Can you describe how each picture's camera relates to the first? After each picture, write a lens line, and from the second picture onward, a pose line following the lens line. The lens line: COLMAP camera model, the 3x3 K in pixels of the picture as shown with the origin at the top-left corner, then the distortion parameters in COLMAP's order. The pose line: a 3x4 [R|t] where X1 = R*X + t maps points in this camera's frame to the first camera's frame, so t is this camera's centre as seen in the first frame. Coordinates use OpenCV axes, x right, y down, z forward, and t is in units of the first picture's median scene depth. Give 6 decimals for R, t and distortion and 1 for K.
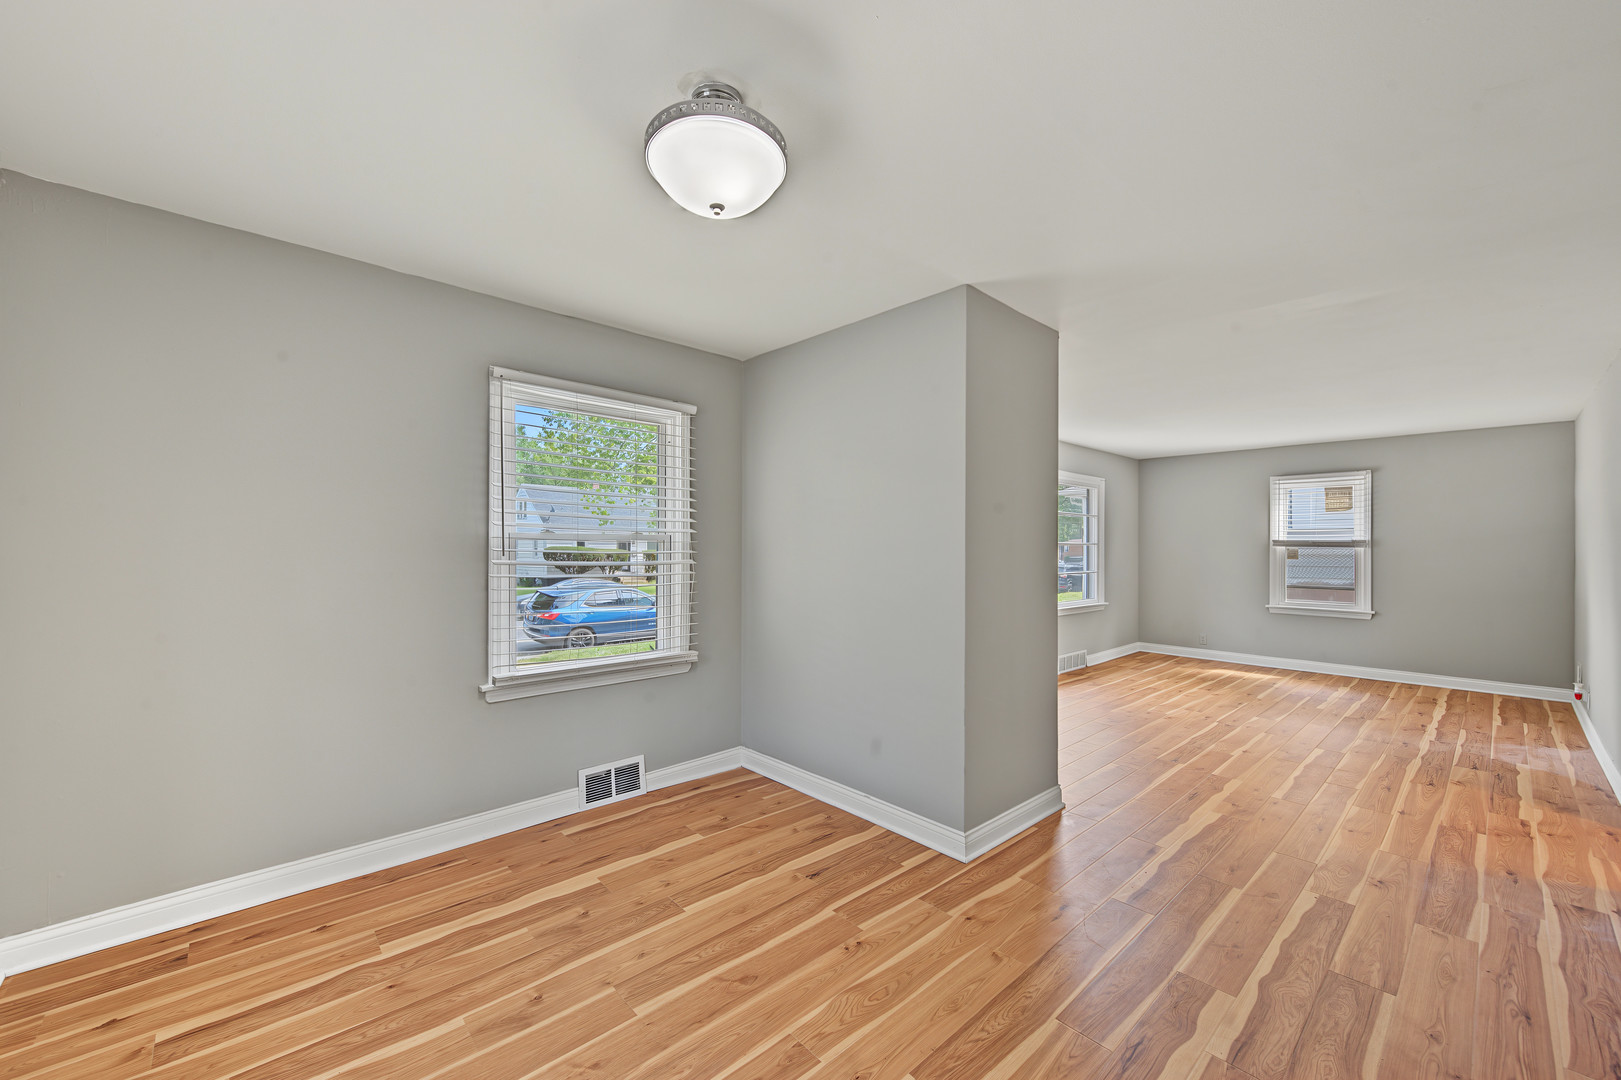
lens RADIAL K [[642.3, 0, 803.7], [0, 642.3, 554.3], [0, 0, 1]] dist [0.000809, -0.001037]
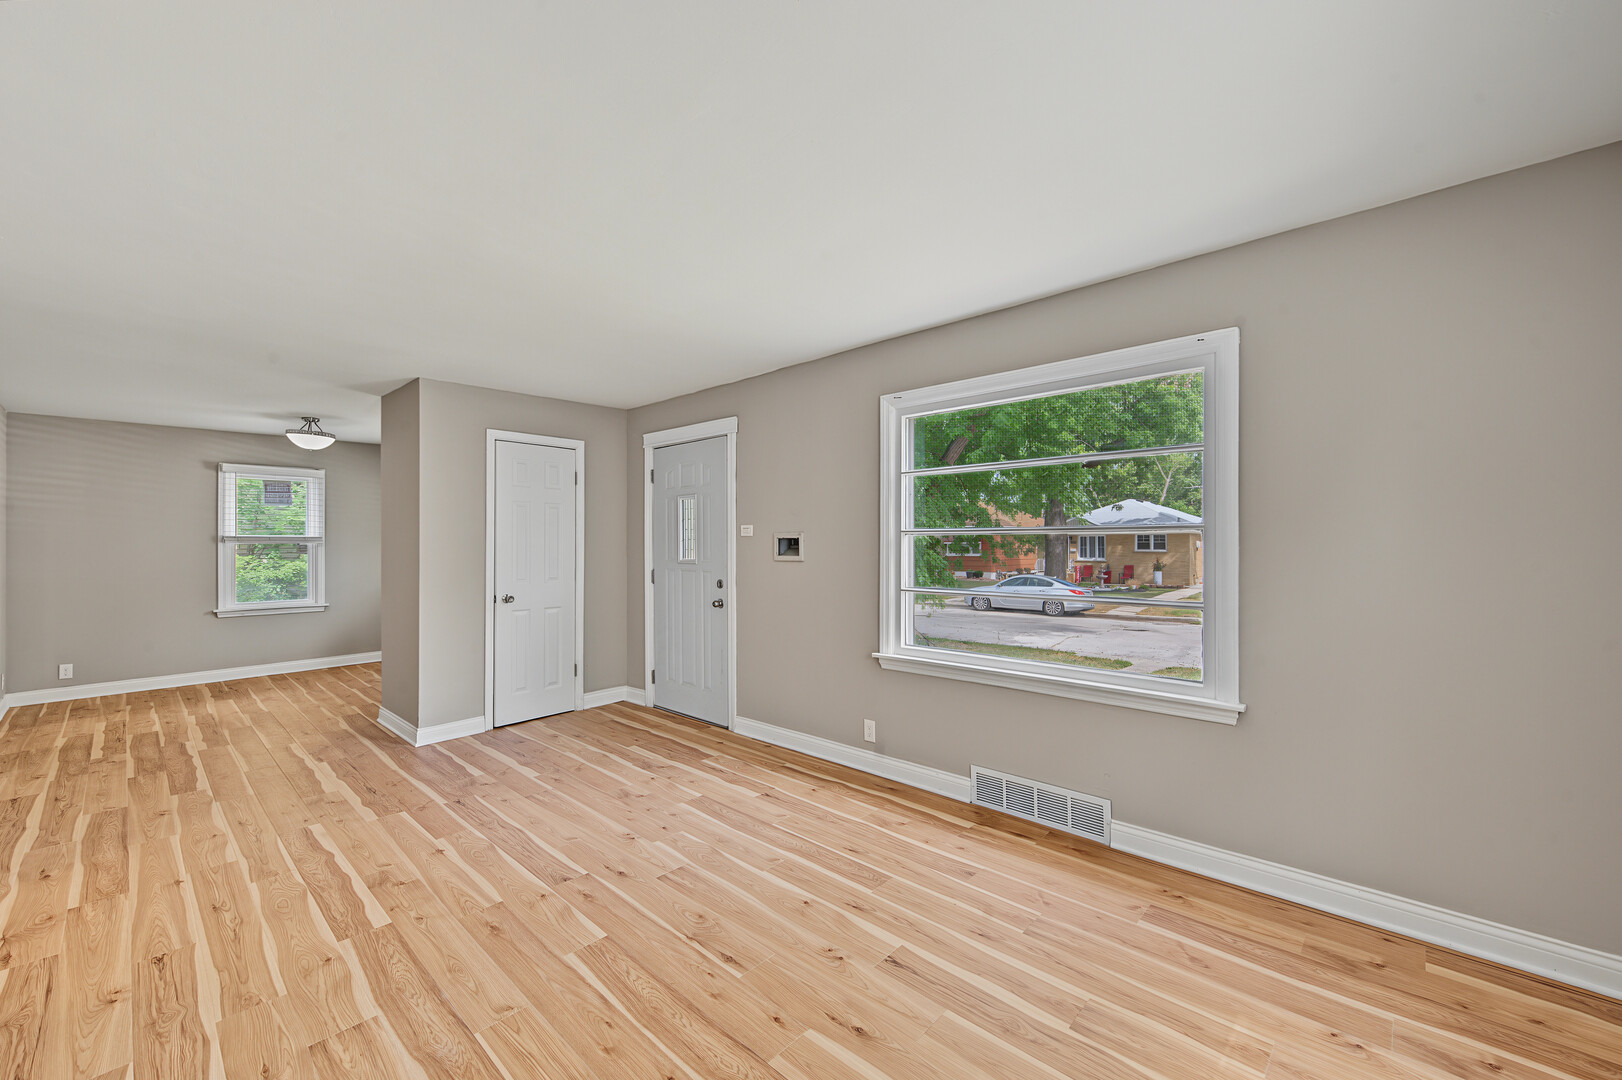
lens RADIAL K [[642.7, 0, 806.6], [0, 642.7, 551.6], [0, 0, 1]] dist [0.000809, -0.001037]
pose [[0.074884, 0.004316, -0.997183, 1.834626], [-0.007346, 0.999966, 0.003777, -0.011332], [0.997165, 0.007043, 0.074913, 1.765906]]
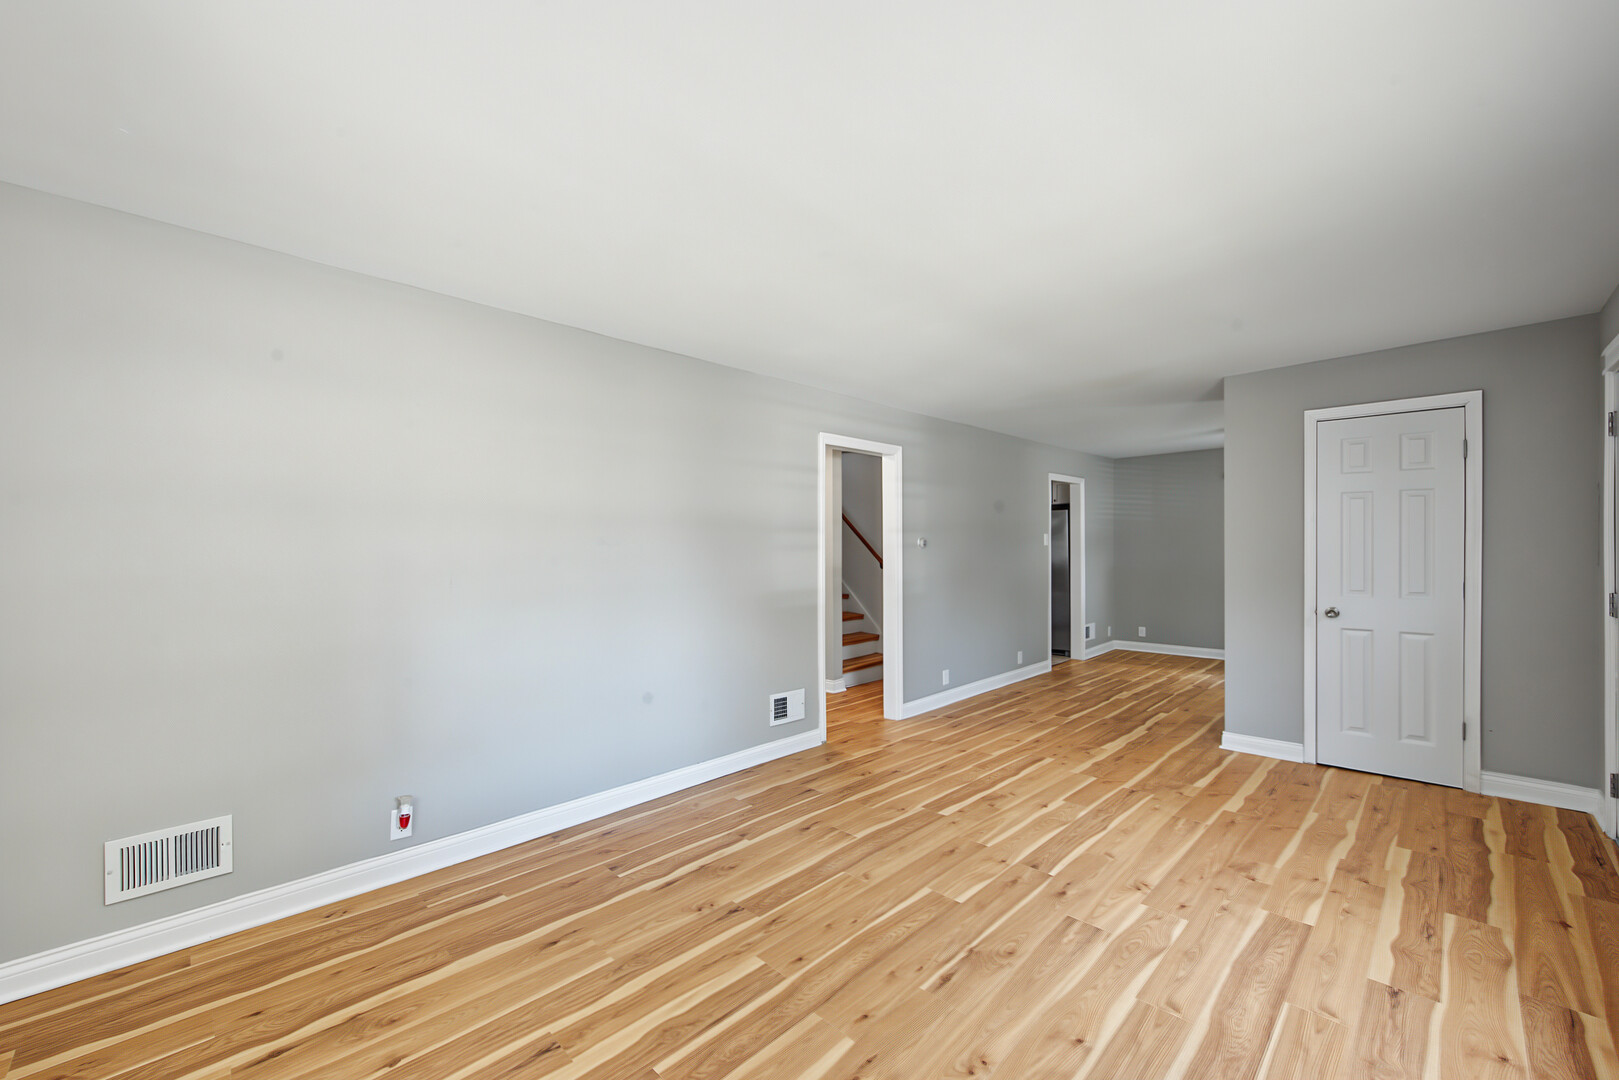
lens RADIAL K [[641.5, 0, 811.8], [0, 641.5, 553.1], [0, 0, 1]] dist [0.000809, -0.001037]
pose [[-0.999254, -0.001192, -0.038597, 1.336861], [-0.002105, 0.999719, 0.023617, -0.029857], [0.038558, 0.023681, -0.998976, 2.358200]]
